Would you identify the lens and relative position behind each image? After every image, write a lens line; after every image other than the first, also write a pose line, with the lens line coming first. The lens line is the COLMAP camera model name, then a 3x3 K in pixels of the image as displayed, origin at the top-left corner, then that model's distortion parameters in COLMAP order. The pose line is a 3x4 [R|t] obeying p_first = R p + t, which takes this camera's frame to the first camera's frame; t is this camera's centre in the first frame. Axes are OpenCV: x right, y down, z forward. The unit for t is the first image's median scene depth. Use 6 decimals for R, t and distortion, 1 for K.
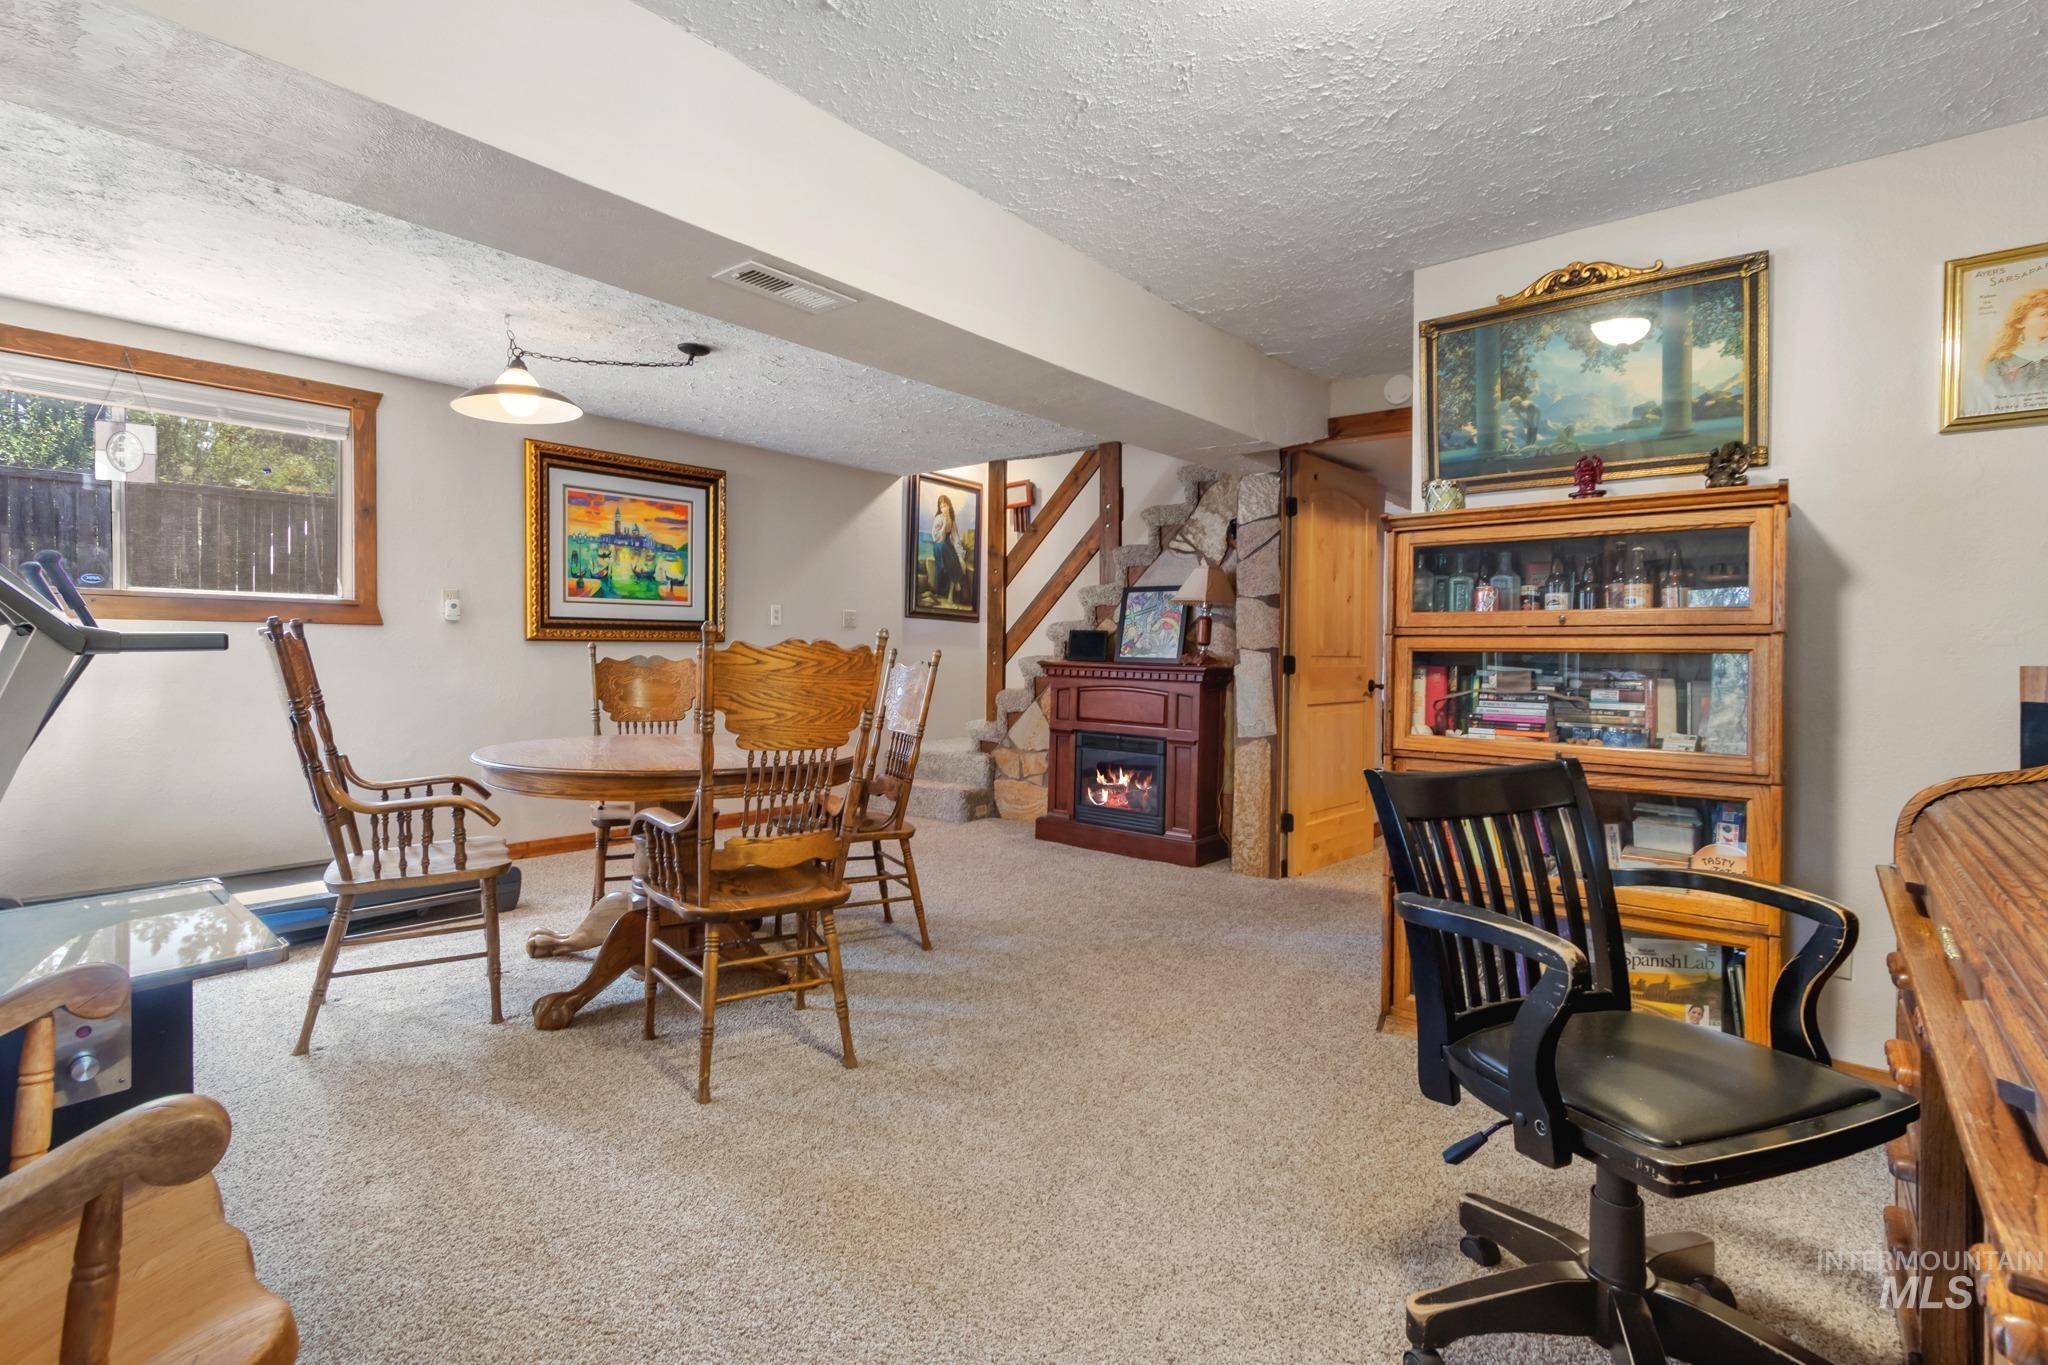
lens RADIAL K [[955.6, 0, 1018.9], [0, 955.6, 671.6], [0, 0, 1]] dist [0.003149, 0.000185]
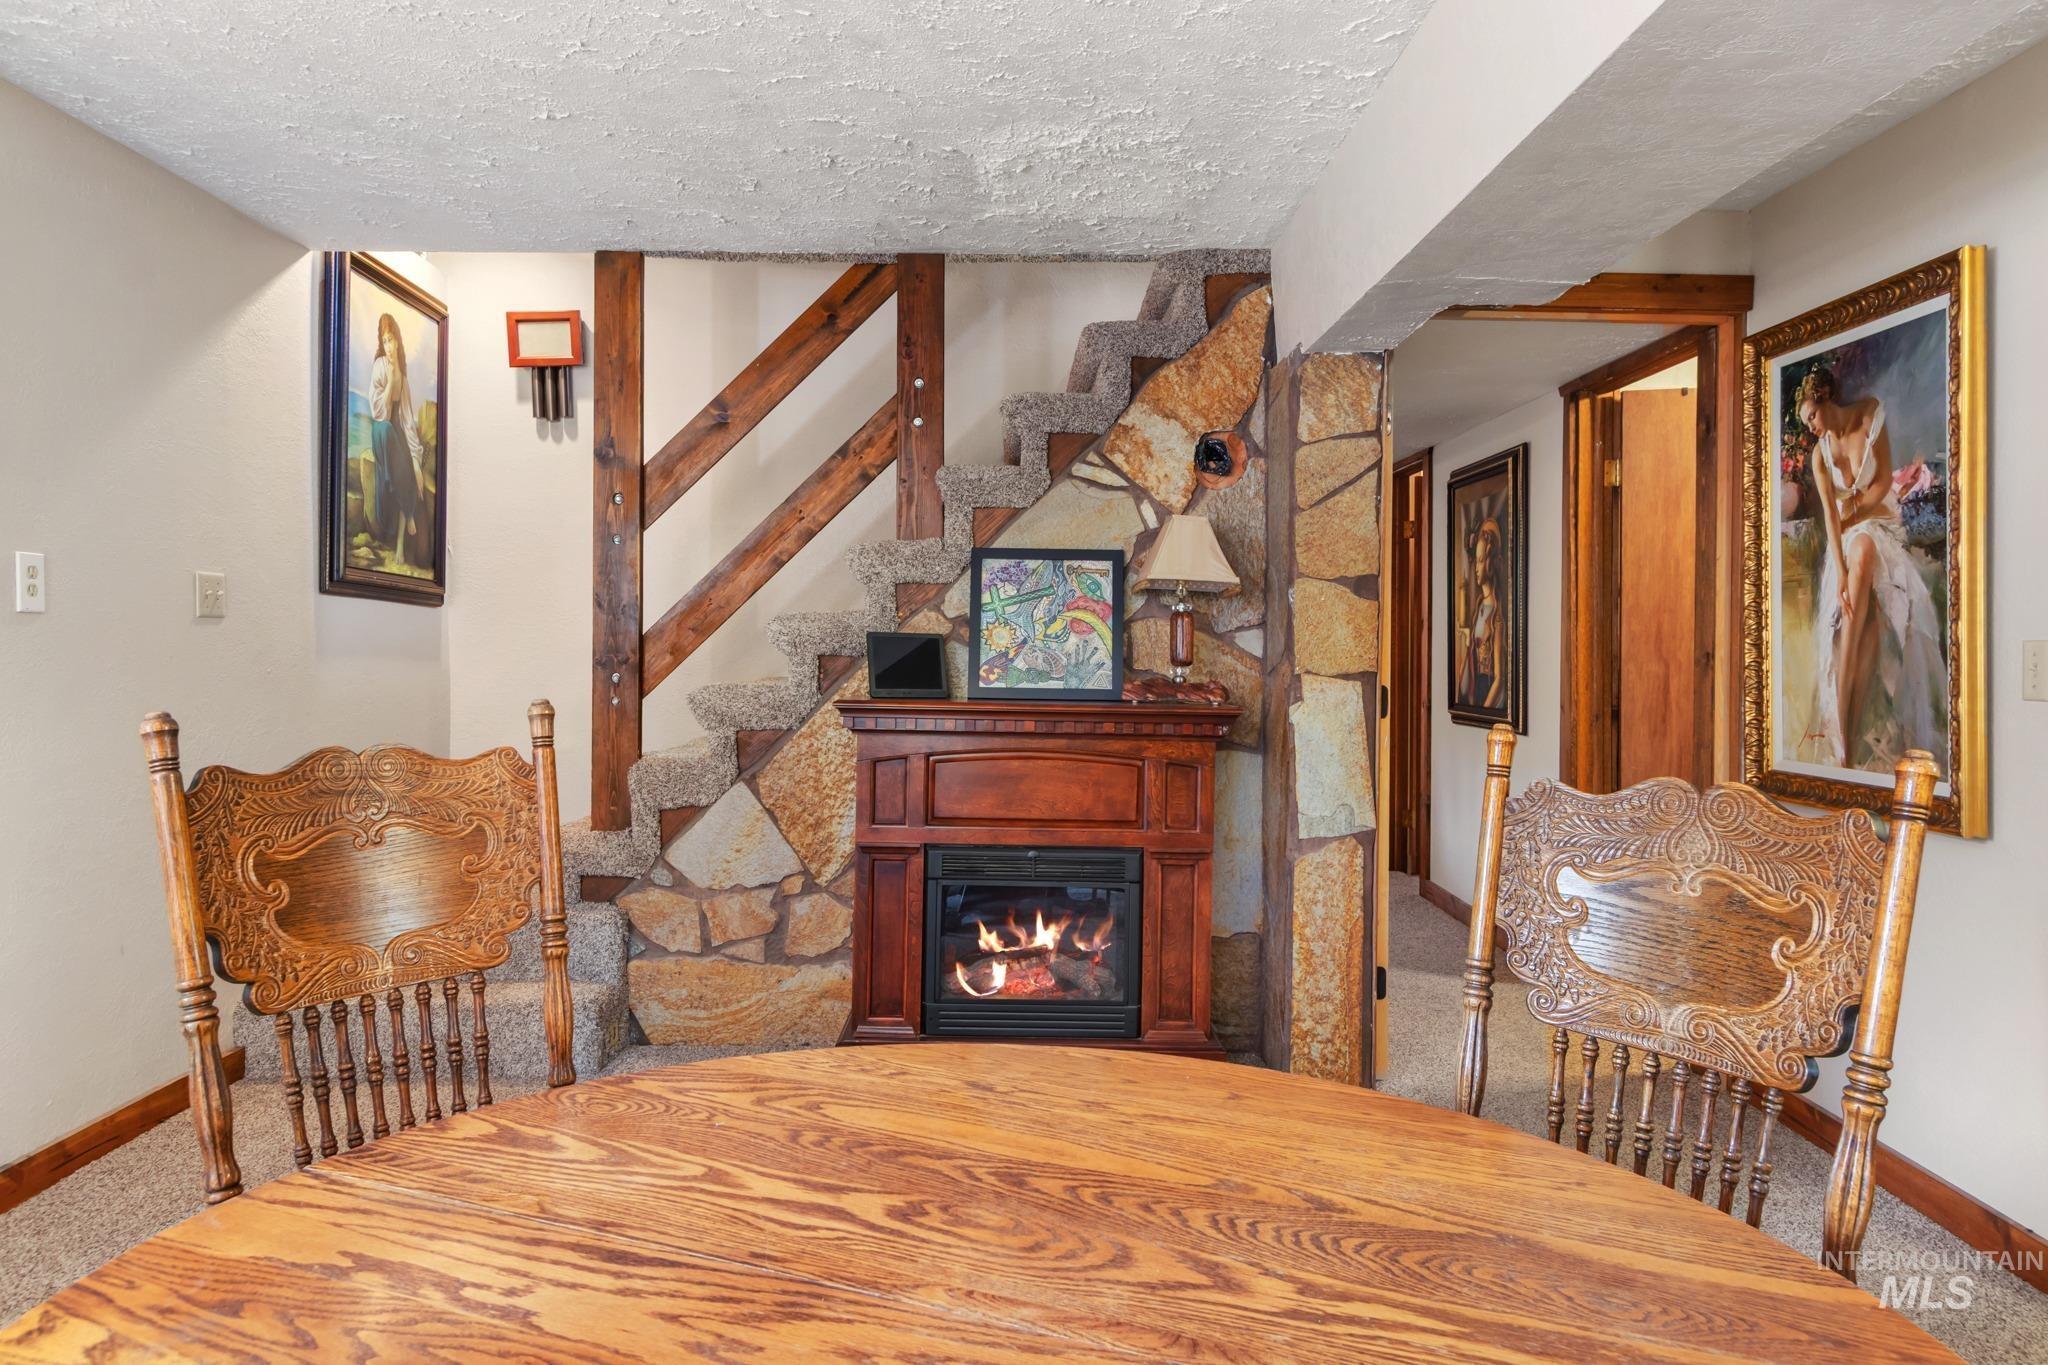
lens RADIAL K [[1323.6, 0, 1024.0], [0, 1323.6, 682.5], [0, 0, 1]] dist [0.000836, 0.001436]
pose [[0.770794, -0.009240, 0.637018, -0.320863], [0.010403, 0.999944, 0.001916, -0.019225], [-0.637000, 0.005150, 0.770847, 0.463350]]
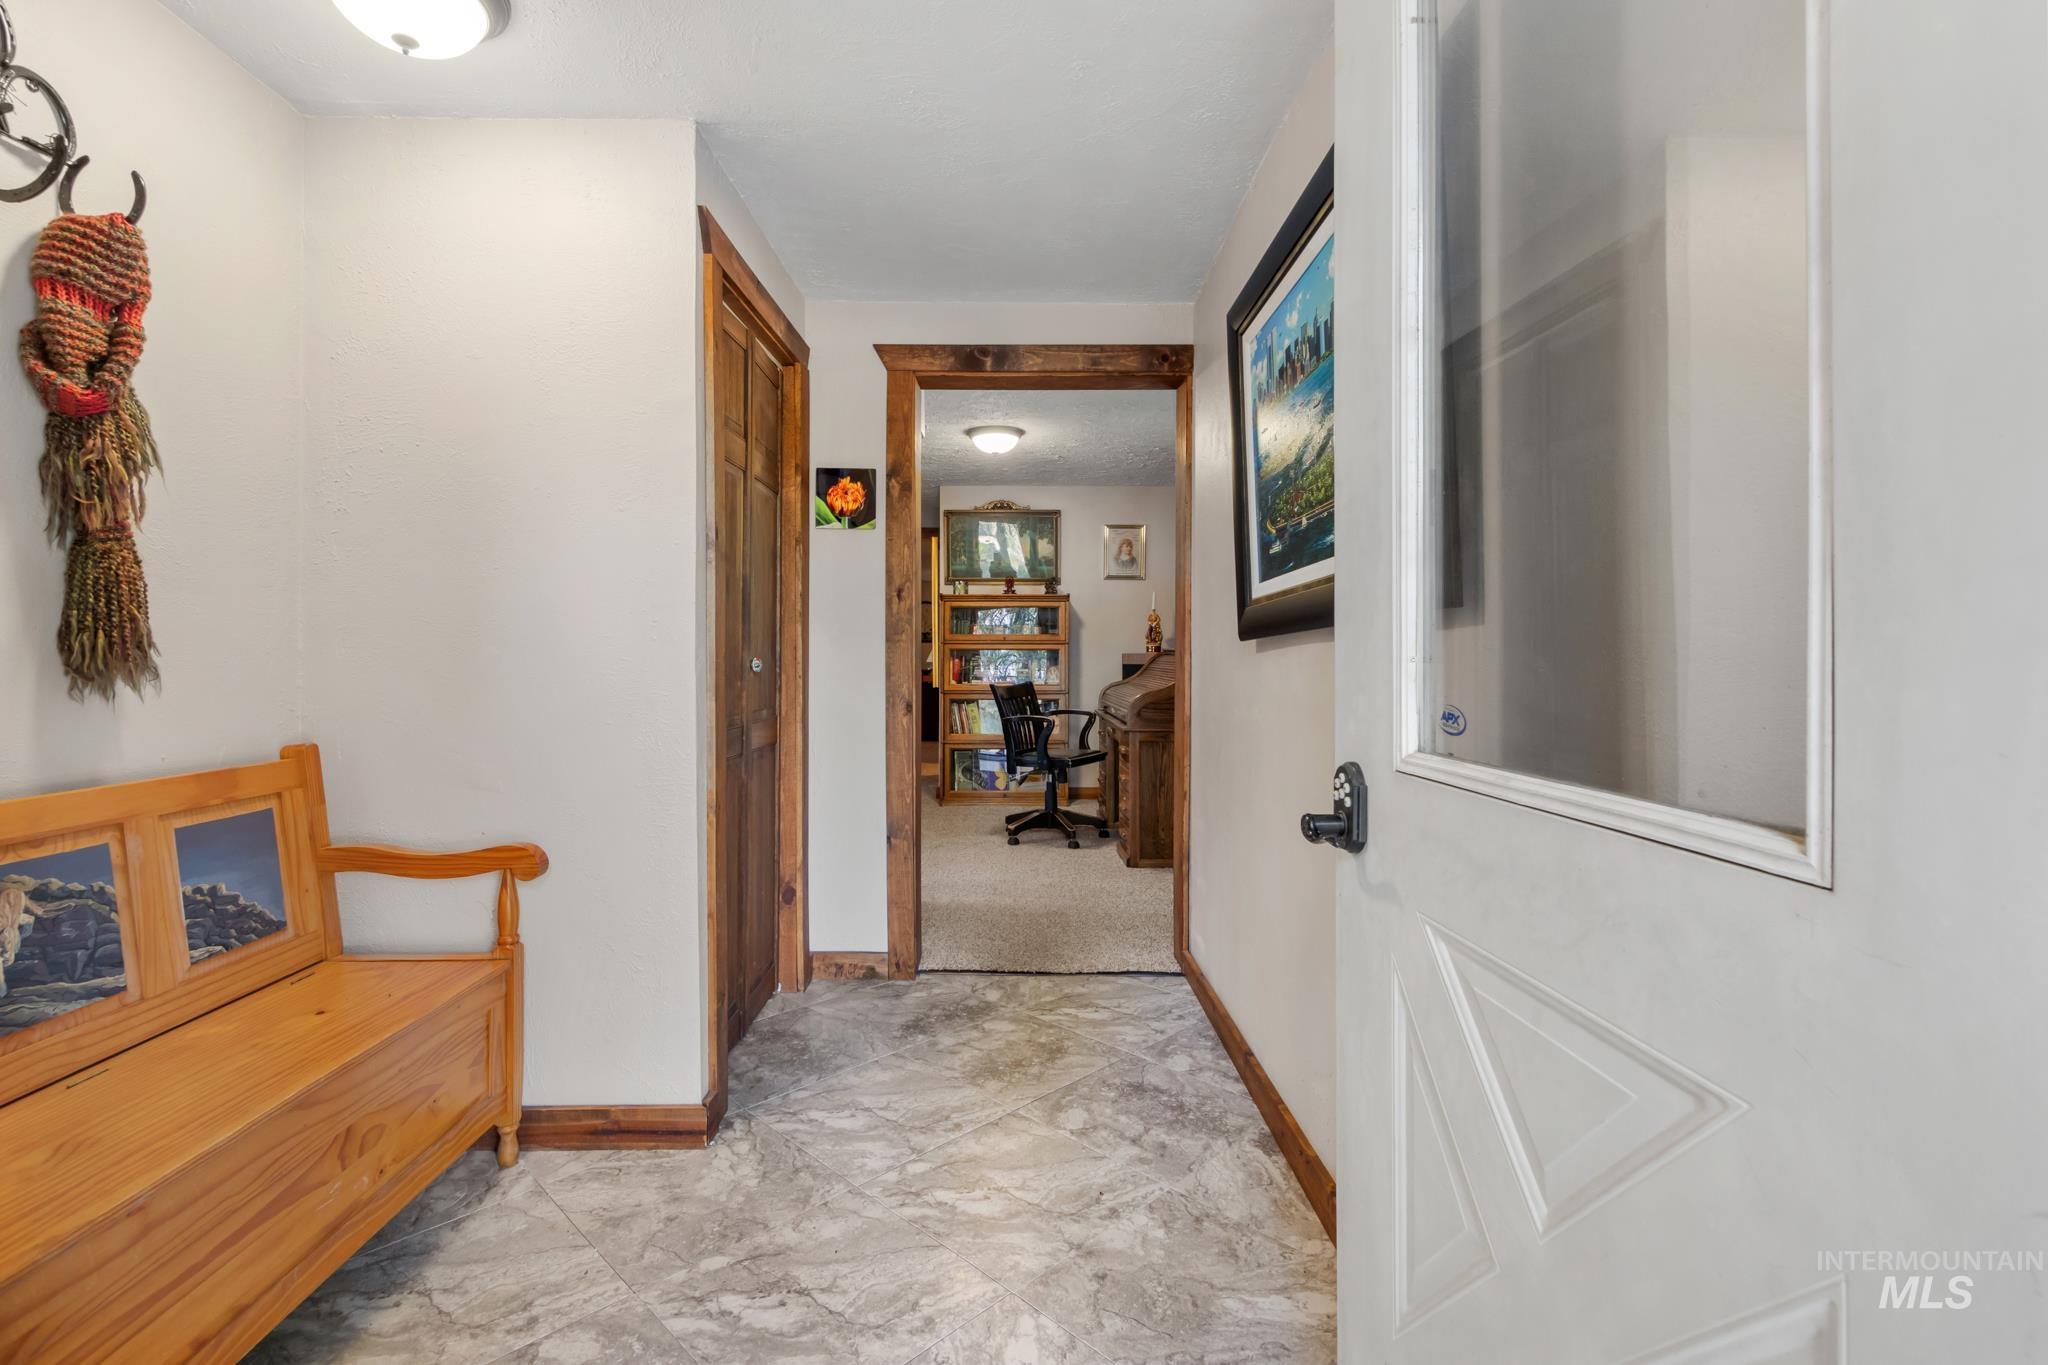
lens RADIAL K [[955.6, 0, 1018.9], [0, 955.6, 671.6], [0, 0, 1]] dist [0.003149, 0.000185]
pose [[0.772812, -0.013156, 0.634498, -0.779127], [0.015886, 0.999873, 0.001382, 0.026587], [-0.634436, 0.009012, 0.772923, -0.775965]]
